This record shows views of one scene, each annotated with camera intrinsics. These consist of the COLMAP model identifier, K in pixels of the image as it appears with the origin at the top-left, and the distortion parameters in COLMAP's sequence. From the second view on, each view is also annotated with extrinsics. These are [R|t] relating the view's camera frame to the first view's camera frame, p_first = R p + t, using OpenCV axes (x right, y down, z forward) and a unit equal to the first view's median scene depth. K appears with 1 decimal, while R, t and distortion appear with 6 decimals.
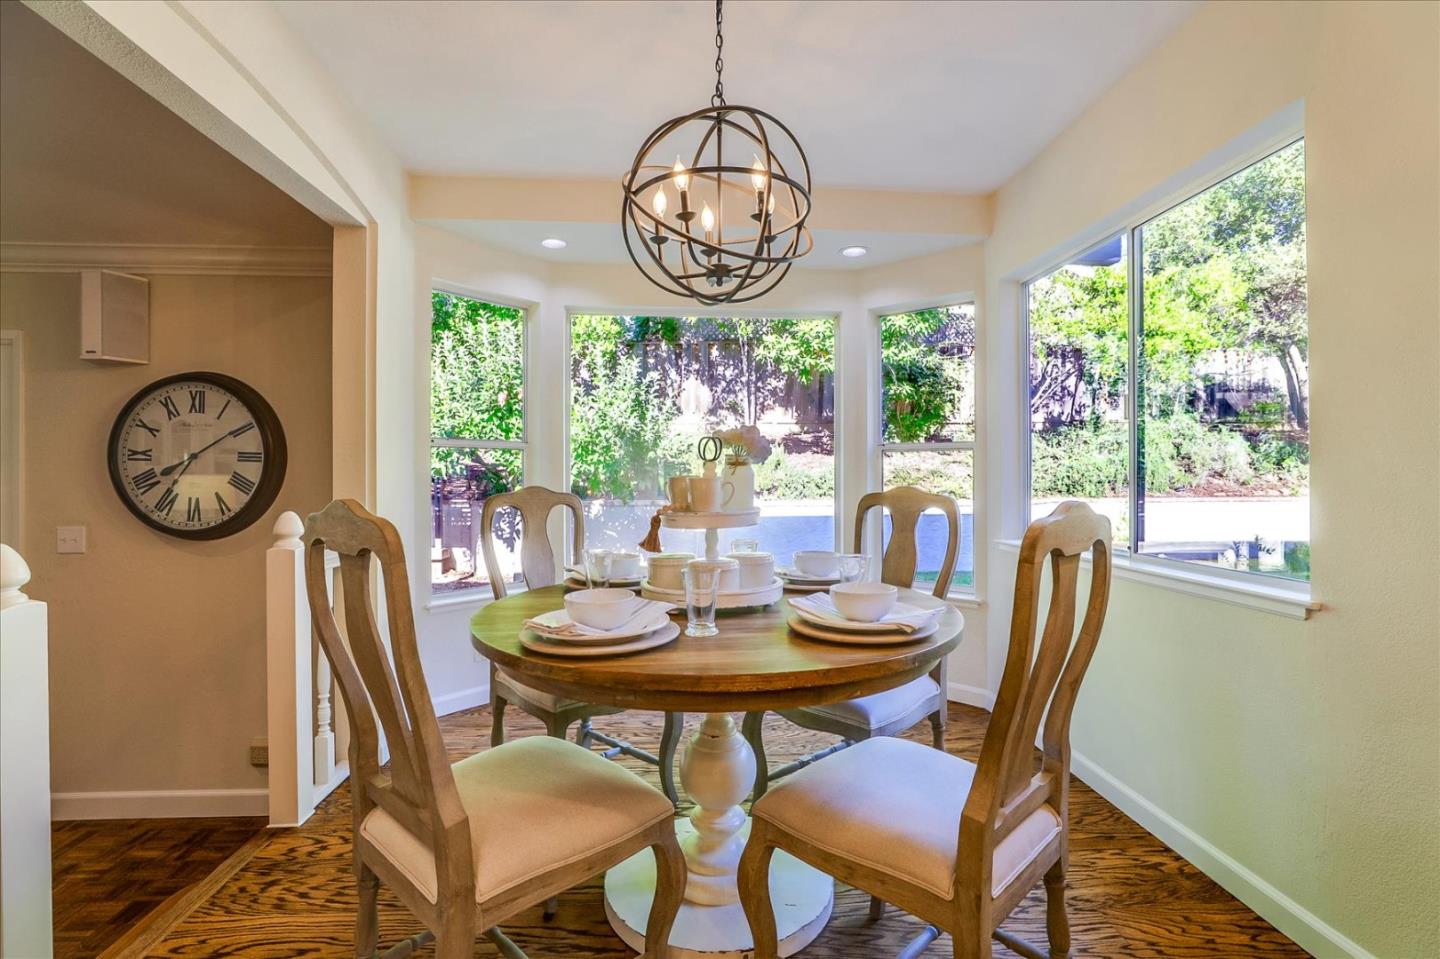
lens RADIAL K [[636.3, 0, 710.9], [0, 636.3, 472.8], [0, 0, 1]] dist [-0.042930, 0.011981]
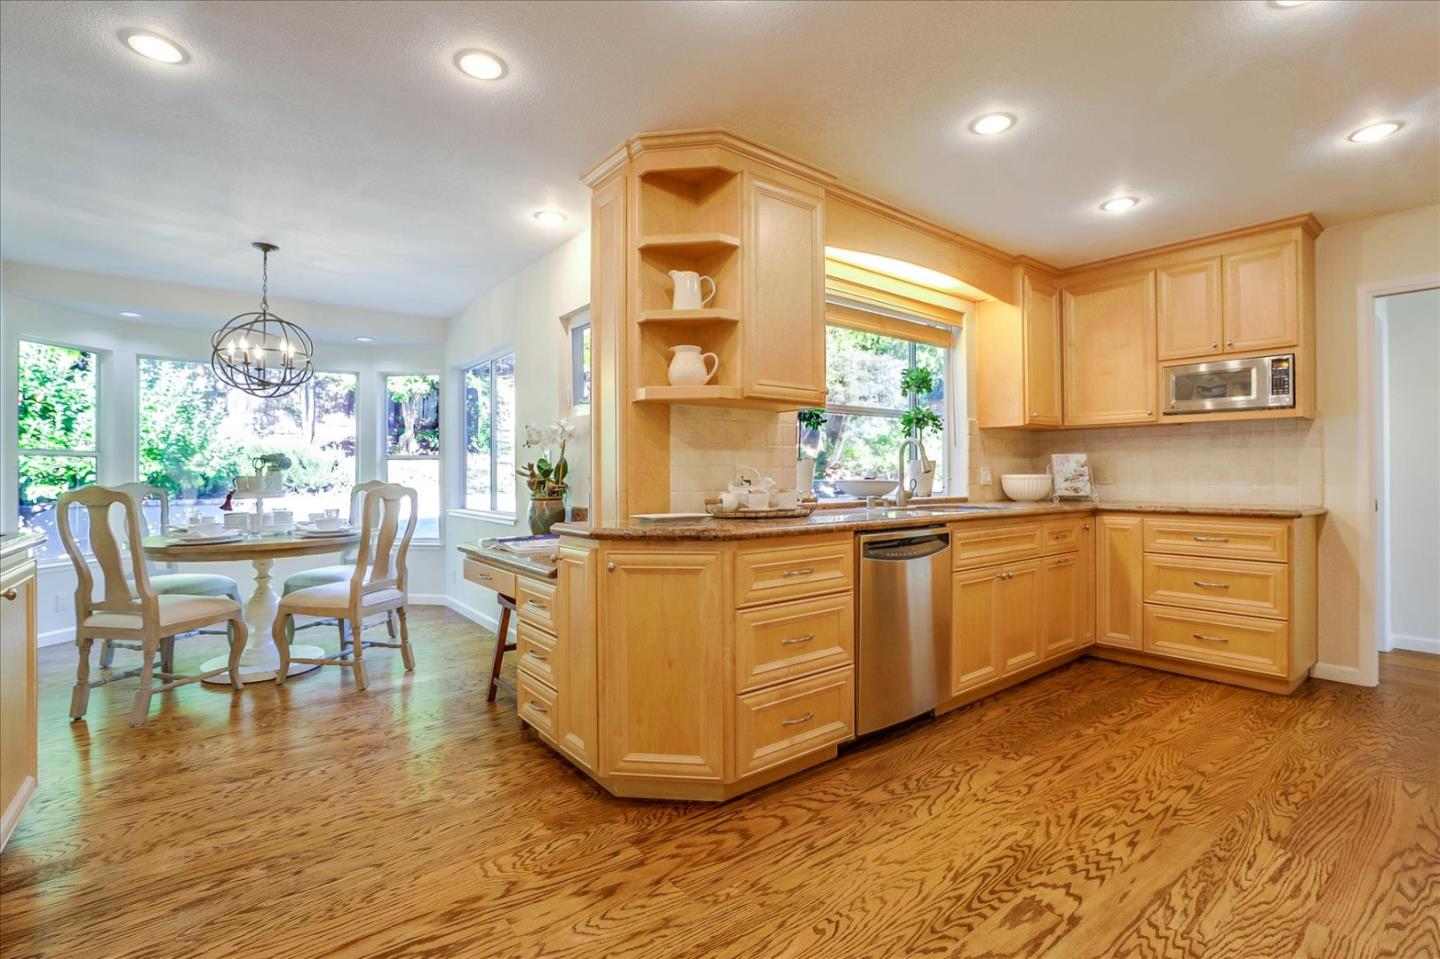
lens RADIAL K [[668.1, 0, 723.7], [0, 668.1, 471.2], [0, 0, 1]] dist [-0.046873, 0.015147]
pose [[0.820065, -0.001611, 0.572268, 0.005414], [0.002179, 0.999998, -0.000309, -0.001305], [-0.572266, 0.001500, 0.820066, -0.470877]]
